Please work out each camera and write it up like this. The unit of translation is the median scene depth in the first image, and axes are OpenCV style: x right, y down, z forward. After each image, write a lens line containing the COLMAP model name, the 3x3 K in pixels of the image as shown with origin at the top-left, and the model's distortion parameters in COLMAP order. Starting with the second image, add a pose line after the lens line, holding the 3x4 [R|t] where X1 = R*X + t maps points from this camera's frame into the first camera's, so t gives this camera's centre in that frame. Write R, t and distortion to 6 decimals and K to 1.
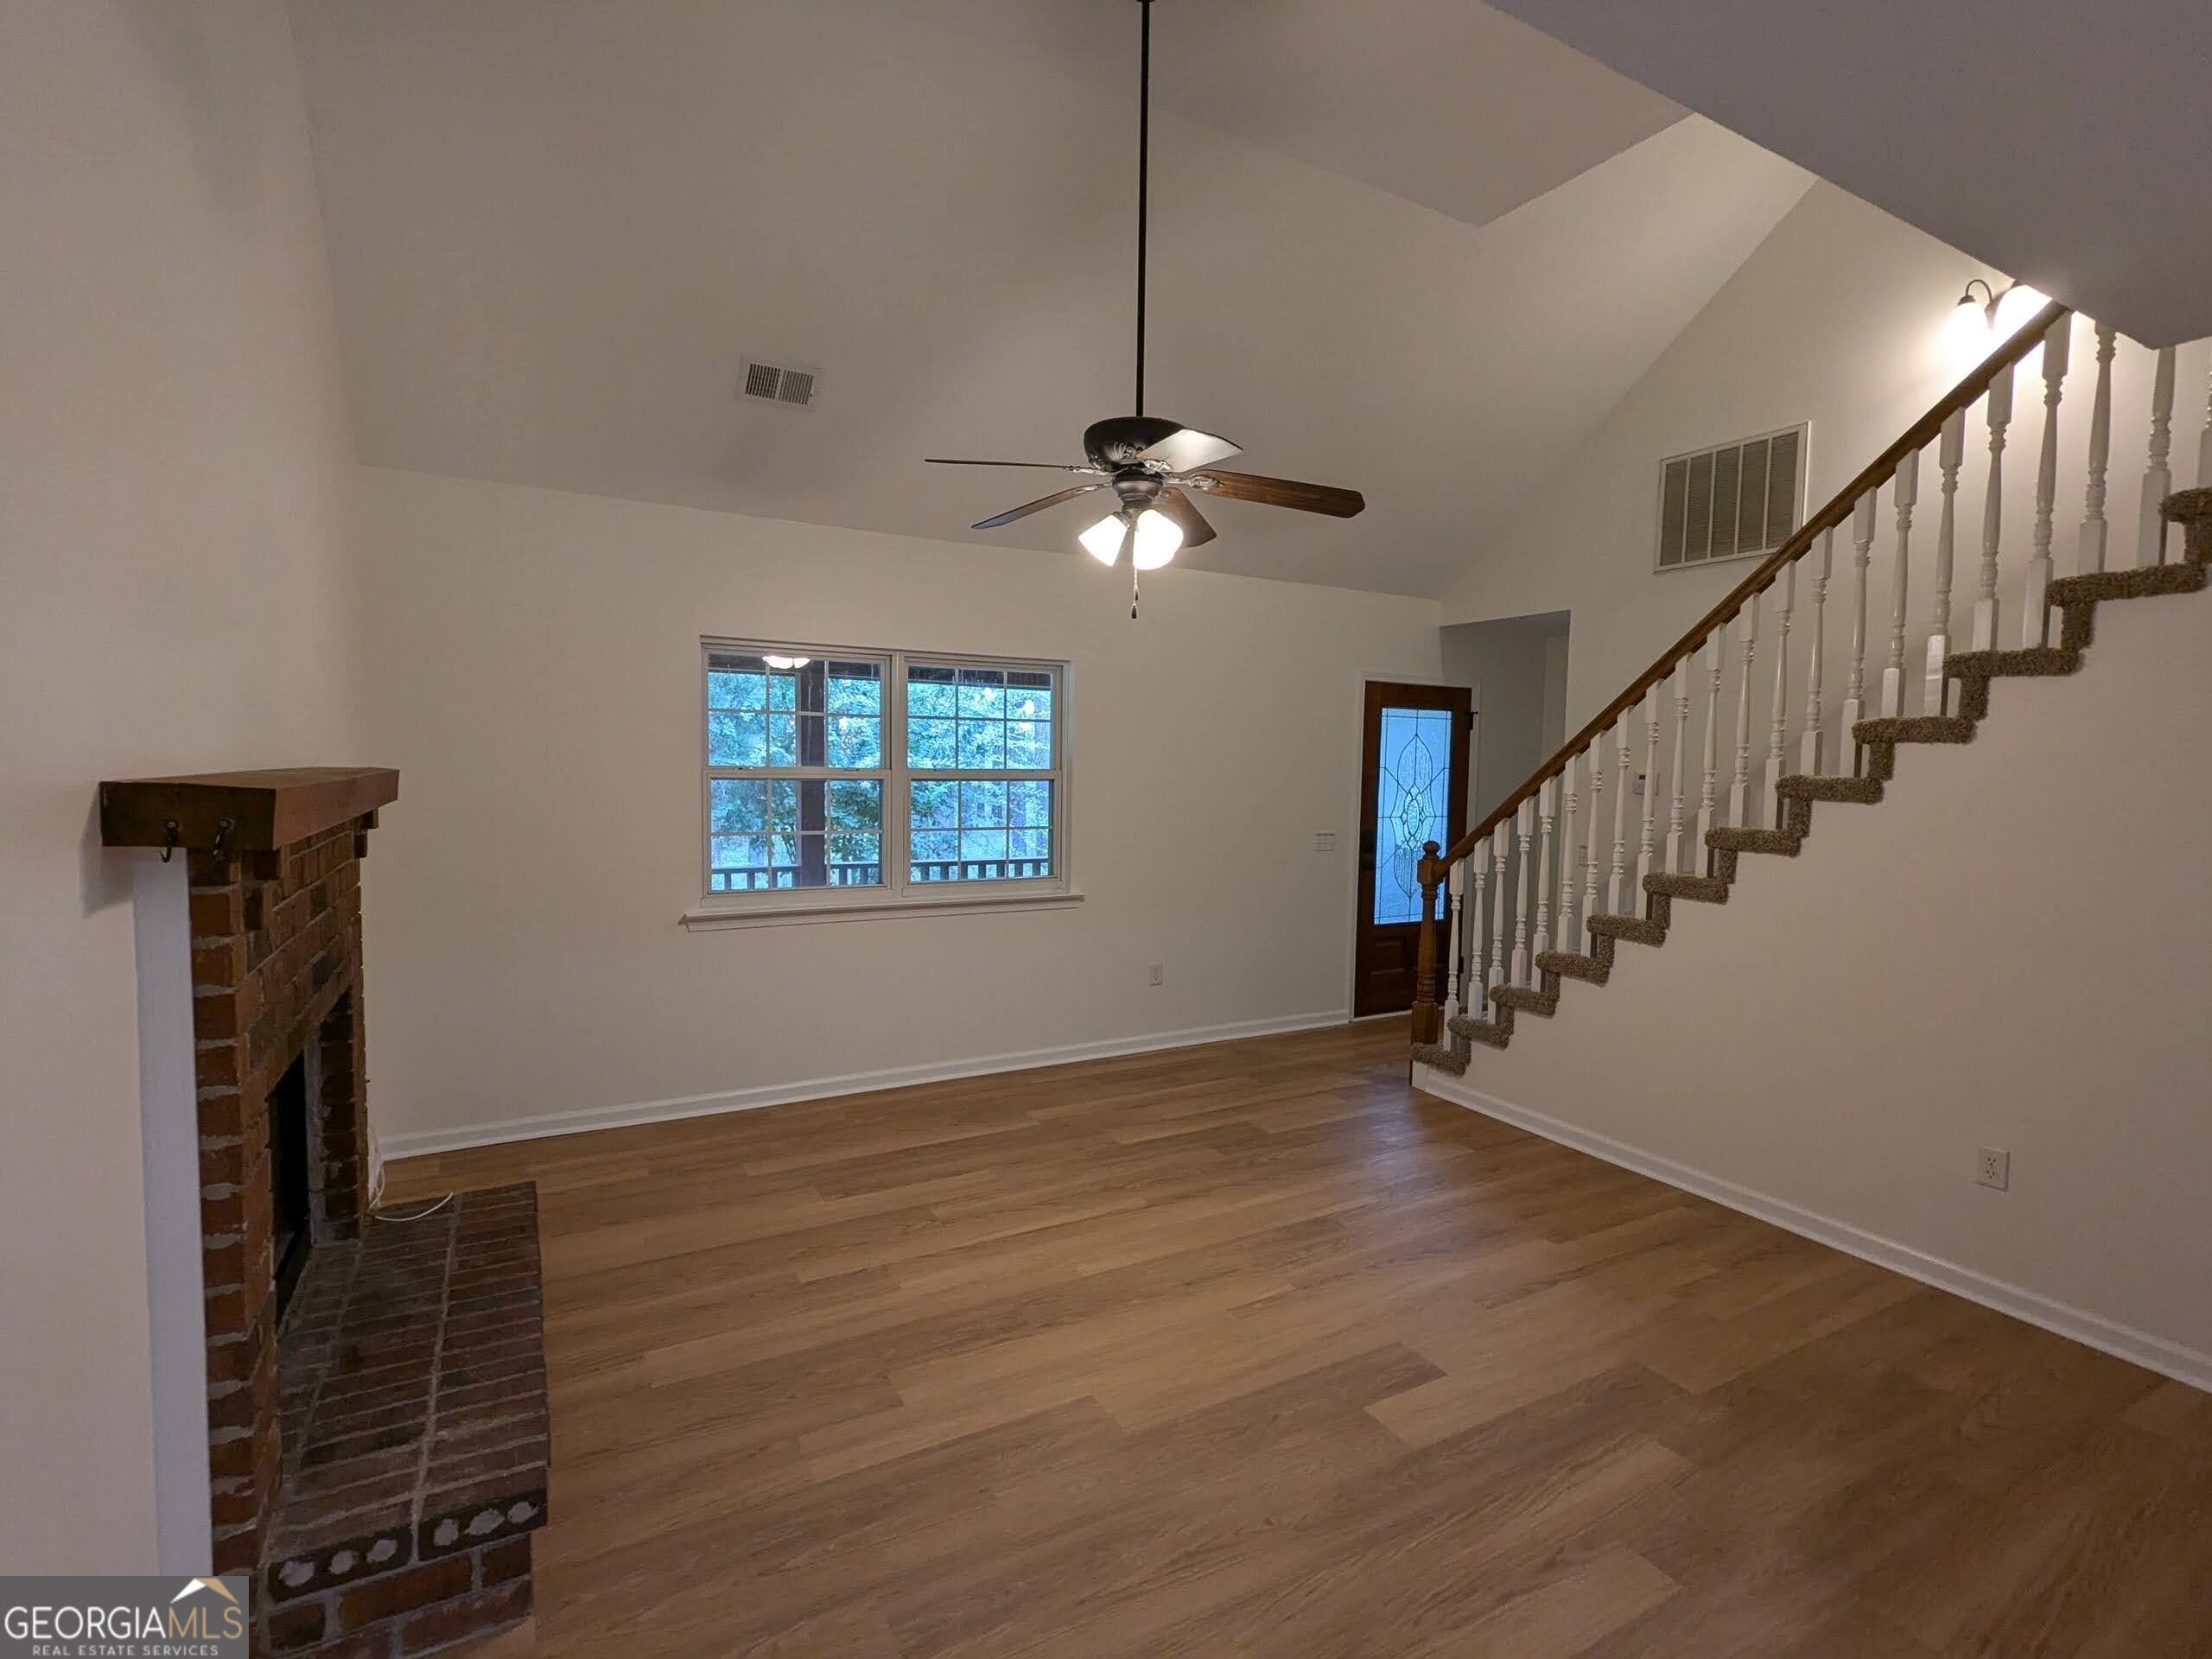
lens RADIAL K [[1051.9, 0, 1105.9], [0, 1051.9, 824.5], [0, 0, 1]] dist [0.001581, -0.000054]
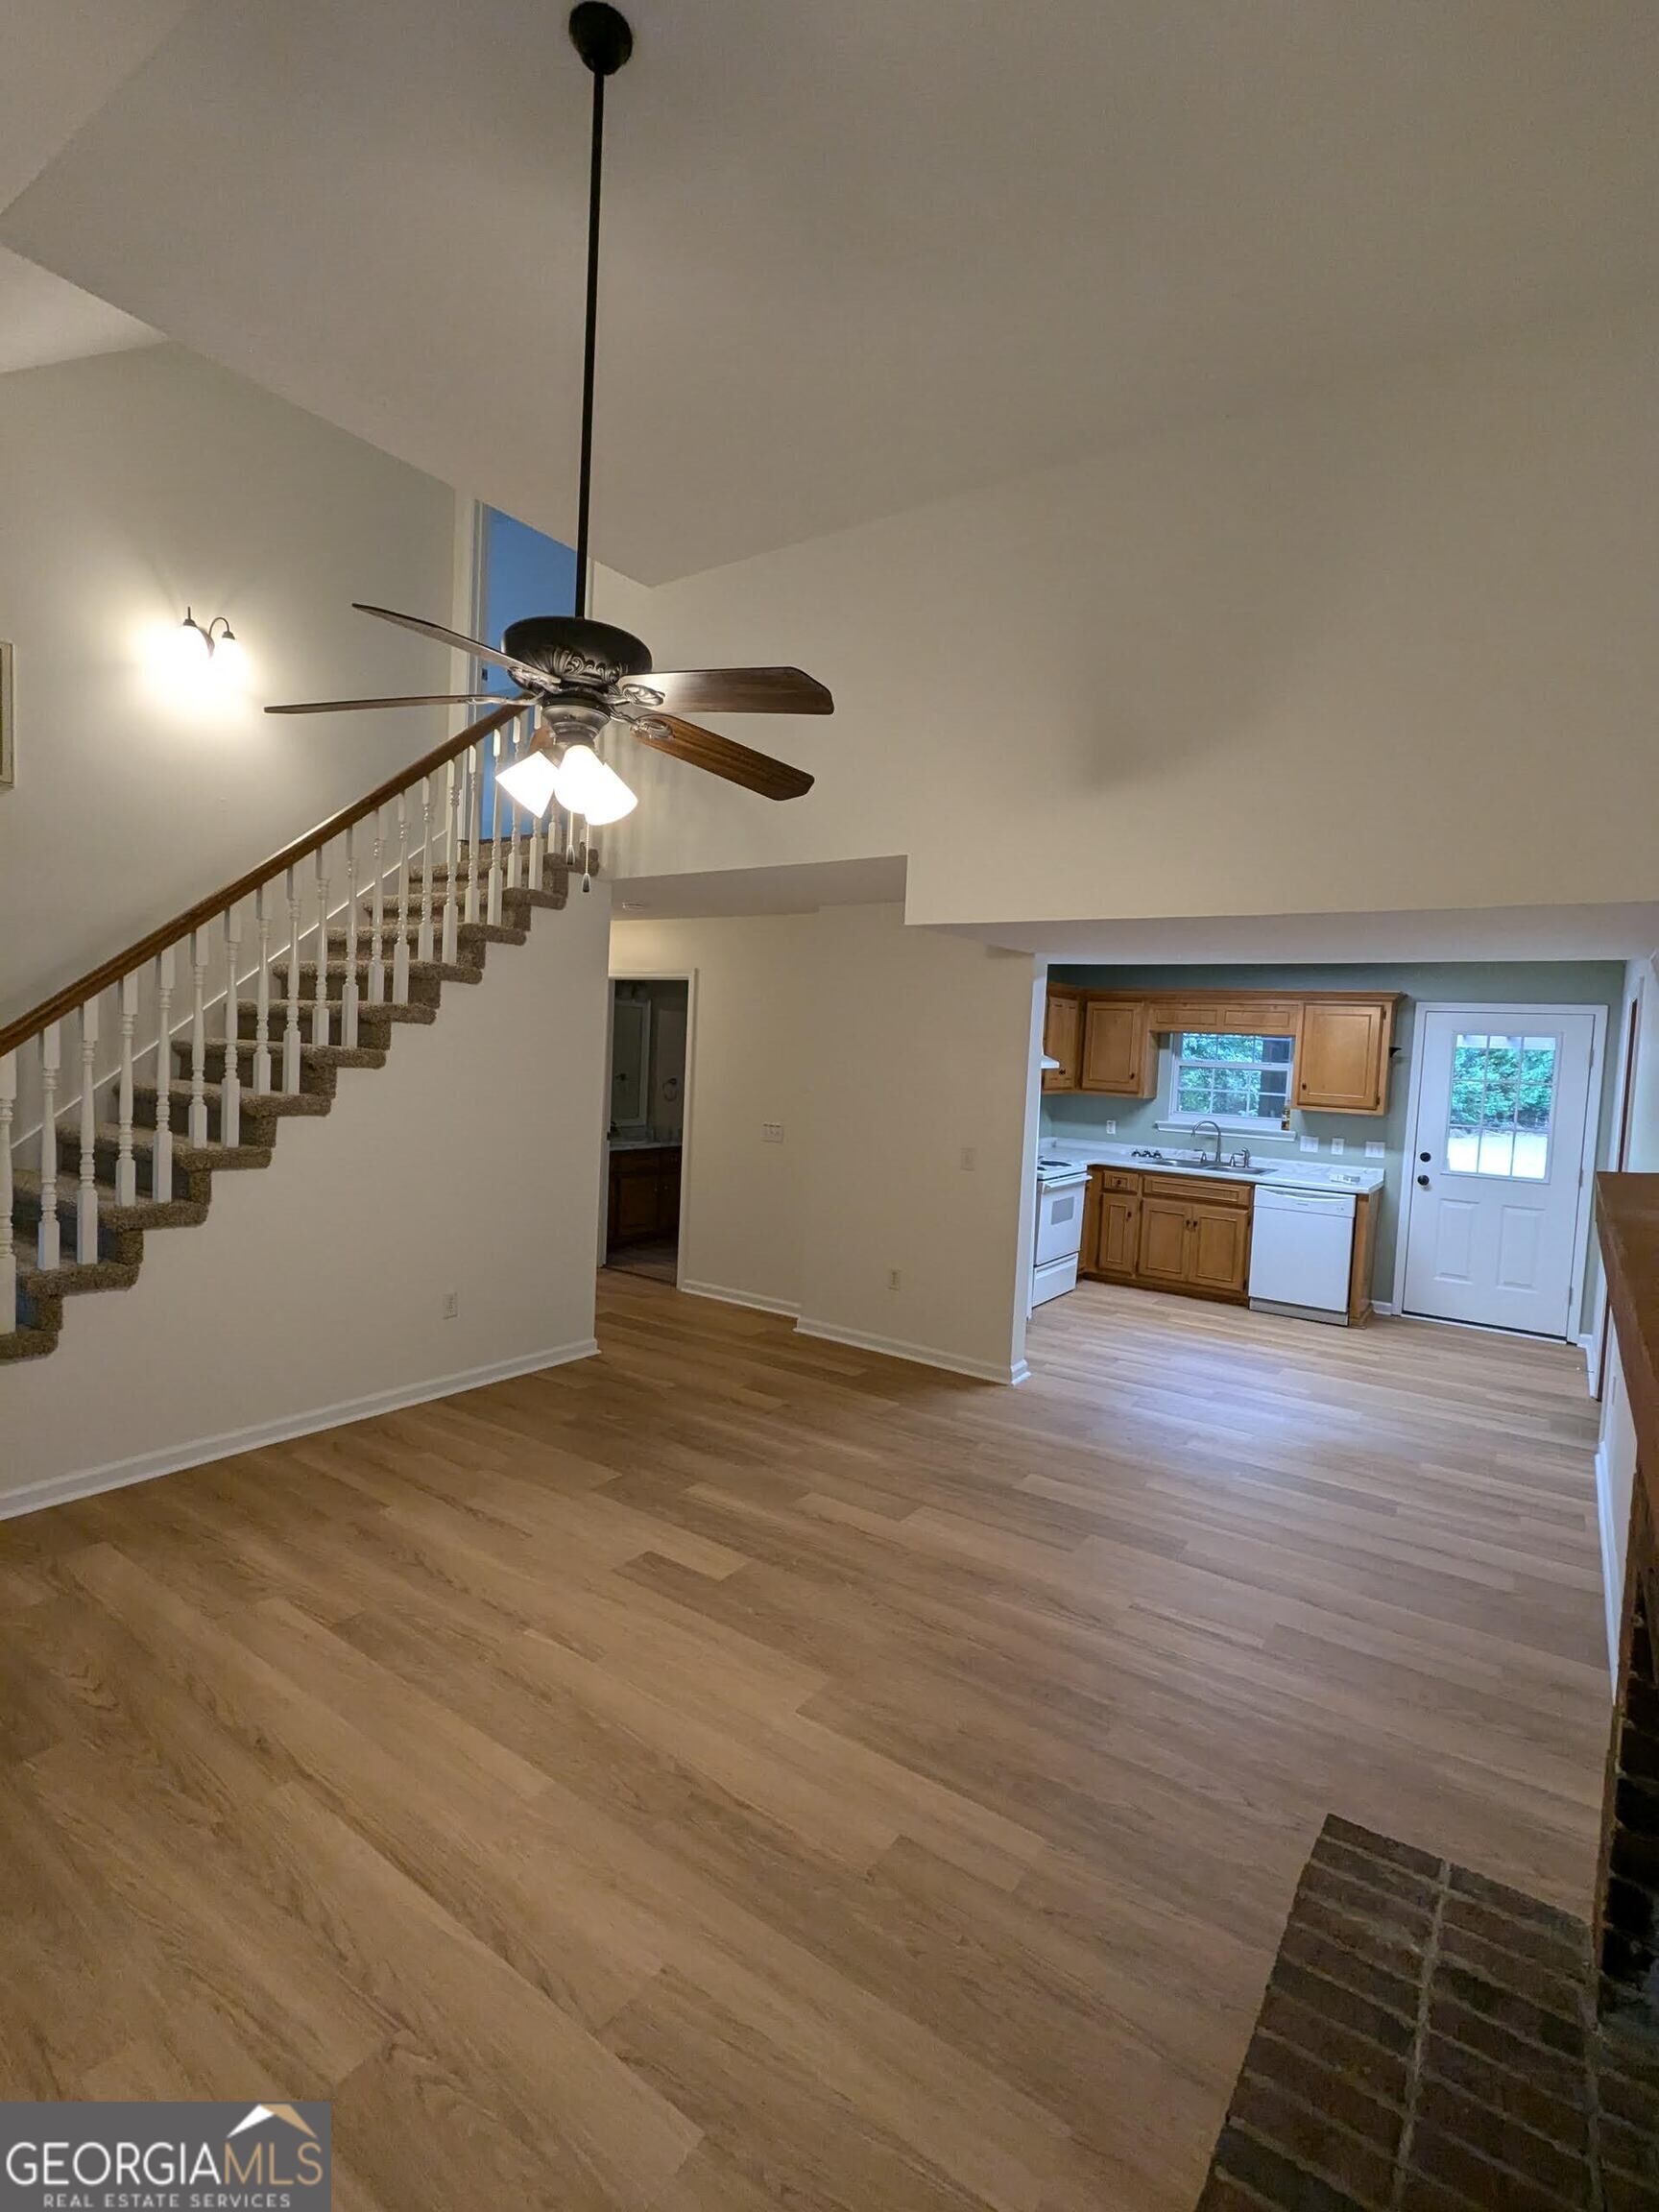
lens RADIAL K [[1051.9, 0, 828.2], [0, 1051.9, 1113.4], [0, 0, 1]] dist [0.001581, -0.000054]
pose [[-0.431514, -0.100495, 0.896491, -0.763108], [-0.000102, 0.993781, 0.111352, -0.122872], [-0.902106, 0.047958, -0.428840, 1.198956]]
